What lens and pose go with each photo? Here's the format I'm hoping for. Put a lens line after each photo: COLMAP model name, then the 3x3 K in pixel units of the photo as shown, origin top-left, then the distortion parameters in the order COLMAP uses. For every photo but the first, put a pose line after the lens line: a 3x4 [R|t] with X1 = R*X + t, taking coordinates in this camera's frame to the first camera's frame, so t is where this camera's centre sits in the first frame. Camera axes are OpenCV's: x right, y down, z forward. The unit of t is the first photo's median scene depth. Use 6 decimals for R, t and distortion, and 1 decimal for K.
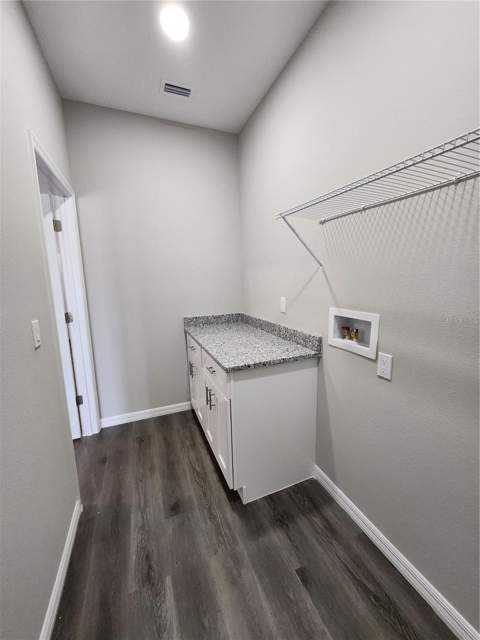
lens RADIAL K [[256.3, 0, 239.1], [0, 256.3, 320.0], [0, 0, 1]] dist [-0.000917, 0.000626]
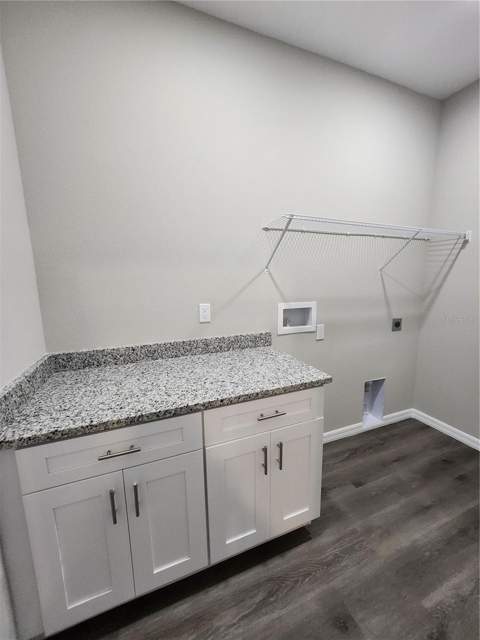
lens RADIAL K [[256.3, 0, 236.9], [0, 256.3, 321.1], [0, 0, 1]] dist [-0.000917, 0.000626]
pose [[0.000299, -0.140036, 0.990146, -0.835661], [0.178221, 0.974302, 0.137742, -0.169088], [-0.983990, 0.176424, 0.025249, 1.173390]]
